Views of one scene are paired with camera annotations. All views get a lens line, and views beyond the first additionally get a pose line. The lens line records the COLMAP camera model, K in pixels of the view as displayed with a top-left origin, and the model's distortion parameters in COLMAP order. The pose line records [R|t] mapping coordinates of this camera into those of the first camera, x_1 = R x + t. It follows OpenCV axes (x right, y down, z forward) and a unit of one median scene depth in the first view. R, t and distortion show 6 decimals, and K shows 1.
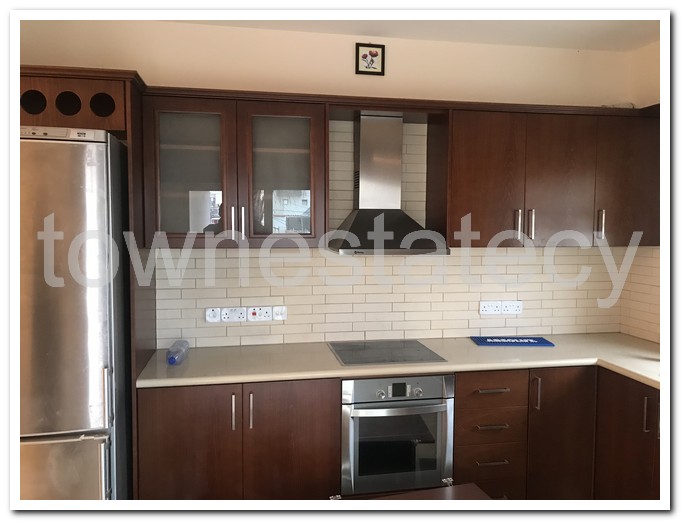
lens RADIAL K [[520.3, 0, 340.5], [0, 520.3, 260.5], [0, 0, 1]] dist [0.052507, -0.065355]
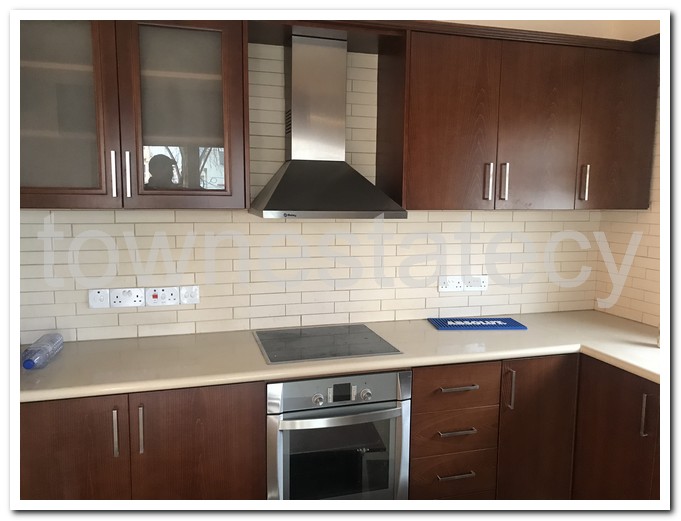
lens RADIAL K [[520.3, 0, 340.5], [0, 520.3, 260.5], [0, 0, 1]] dist [0.052507, -0.065355]
pose [[0.995101, -0.006566, 0.098646, 0.030977], [0.001216, 0.998529, 0.054199, 0.008399], [-0.098857, -0.053814, 0.993645, 0.213123]]
